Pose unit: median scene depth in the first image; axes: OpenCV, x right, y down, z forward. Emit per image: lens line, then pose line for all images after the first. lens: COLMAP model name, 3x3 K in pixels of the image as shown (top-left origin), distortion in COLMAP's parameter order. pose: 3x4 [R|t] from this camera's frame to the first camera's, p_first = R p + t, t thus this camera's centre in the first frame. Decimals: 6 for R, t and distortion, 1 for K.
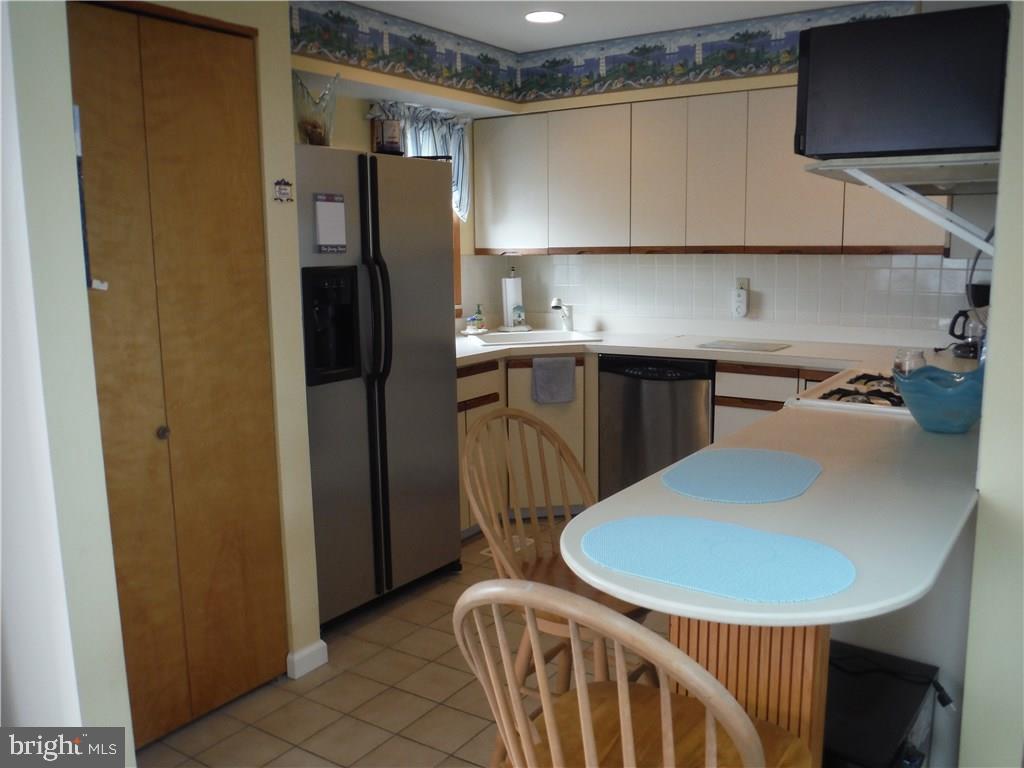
lens RADIAL K [[862.1, 0, 528.8], [0, 862.1, 380.5], [0, 0, 1]] dist [-0.077009, 0.049738]
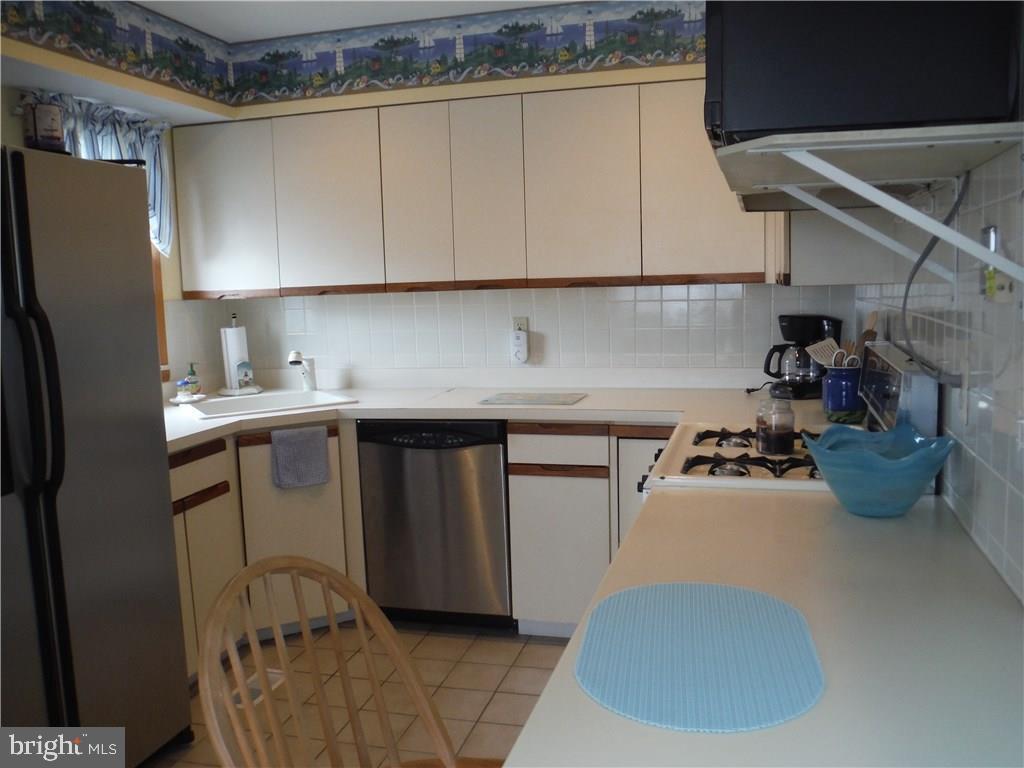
lens RADIAL K [[862.0, 0, 512.0], [0, 862.0, 384.0], [0, 0, 1]] dist [-0.071434, 0.053409]
pose [[0.951278, -0.055950, 0.303217, -0.020240], [0.068752, 0.997130, -0.031703, -0.028344], [-0.300573, 0.051006, 0.952394, 0.203069]]
